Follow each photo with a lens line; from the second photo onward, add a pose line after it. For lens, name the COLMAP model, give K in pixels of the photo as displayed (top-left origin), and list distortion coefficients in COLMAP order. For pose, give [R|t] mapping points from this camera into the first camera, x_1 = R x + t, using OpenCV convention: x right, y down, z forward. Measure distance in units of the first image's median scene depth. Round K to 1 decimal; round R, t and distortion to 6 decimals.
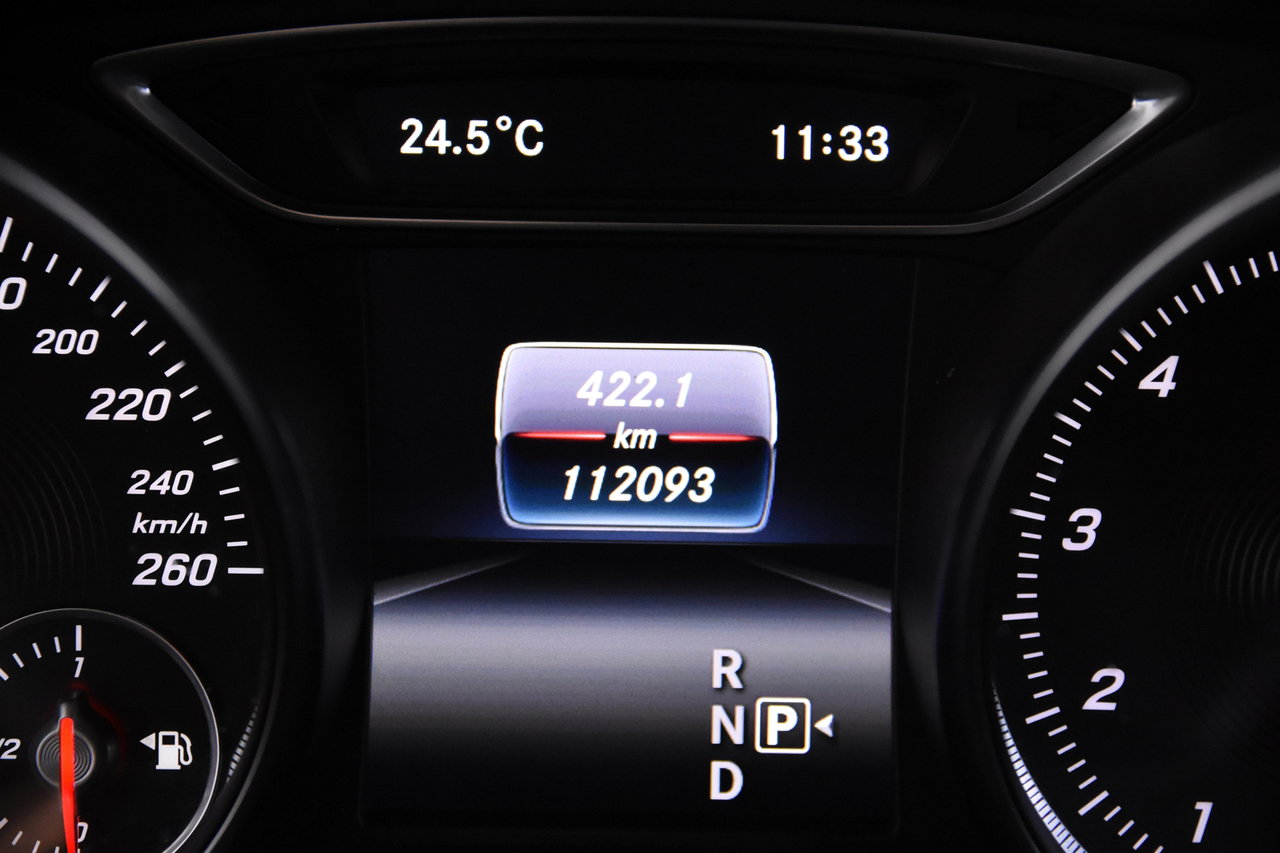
lens RADIAL K [[2836.1, 0, 639.3], [0, 2836.1, 426.8], [0, 0, 1]] dist [-0.080303, 0.000000]
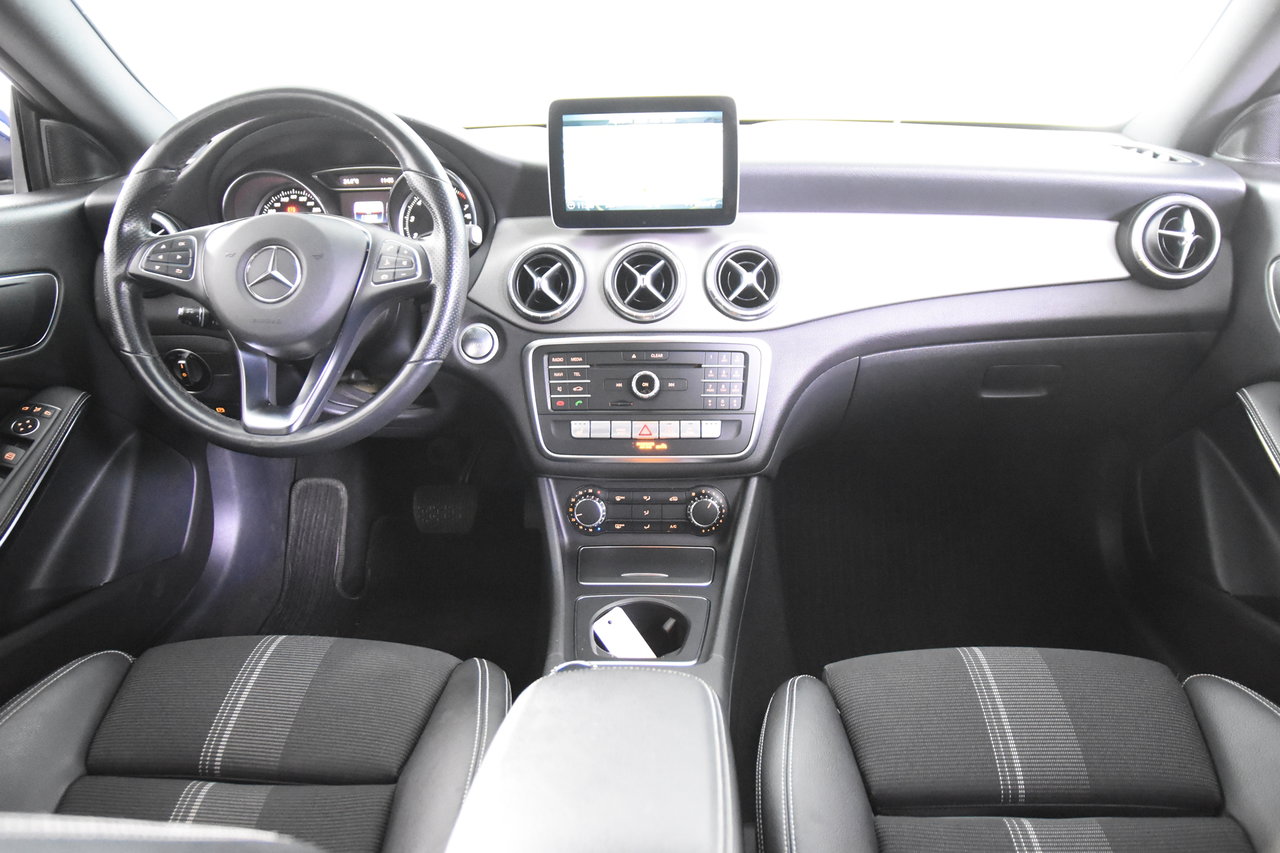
lens RADIAL K [[982.8, 0, 644.0], [0, 982.8, 424.7], [0, 0, 1]] dist [-0.125265, 0.102990]
pose [[0.998530, -0.015763, -0.051860, 1.106686], [0.018167, 0.998766, 0.046223, 0.598538], [0.051067, -0.047097, 0.997584, -2.297849]]
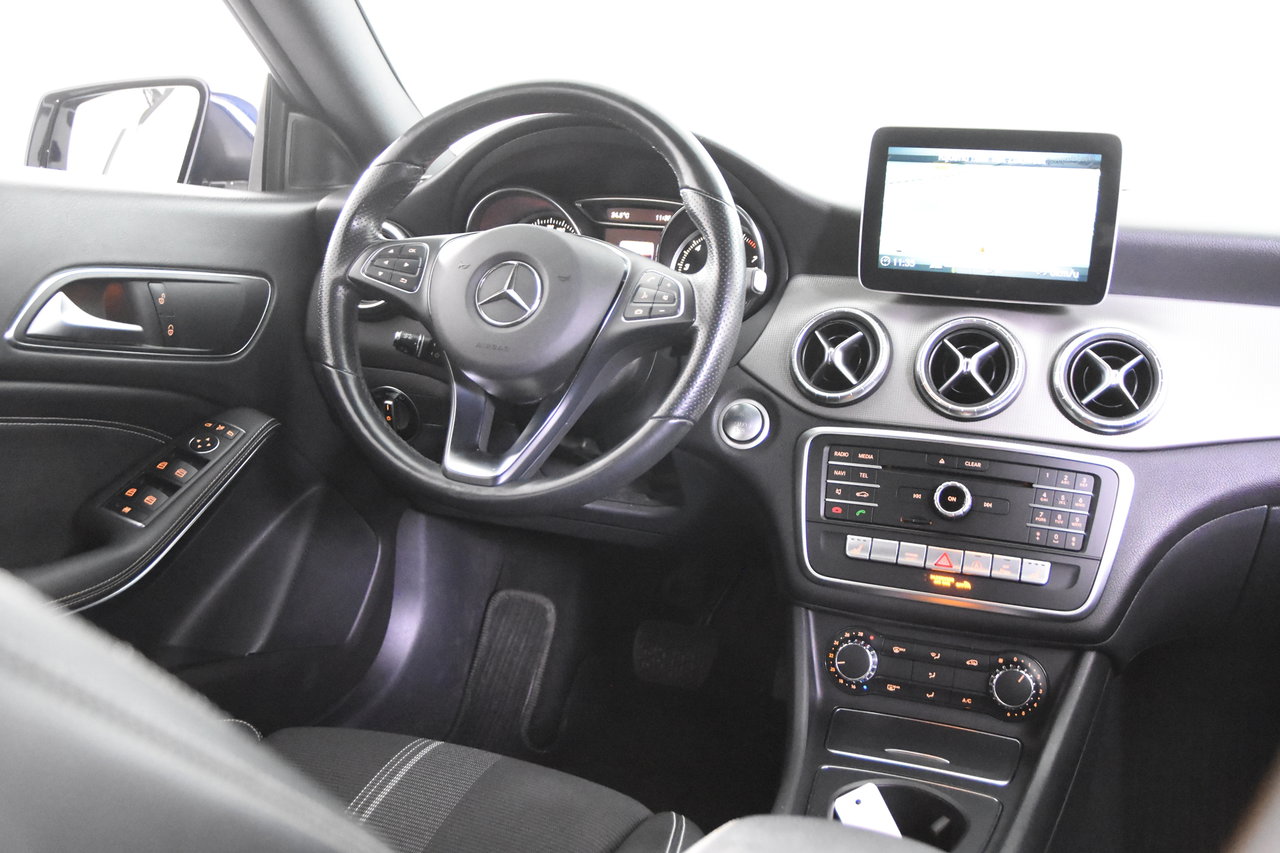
lens RADIAL K [[1297.0, 0, 630.9], [0, 1297.0, 432.5], [0, 0, 1]] dist [-0.031696, 0.000000]
pose [[0.942602, 0.097716, -0.319301, 1.194707], [-0.133300, 0.986842, -0.091508, 0.831732], [0.306158, 0.128818, 0.943225, -2.349891]]
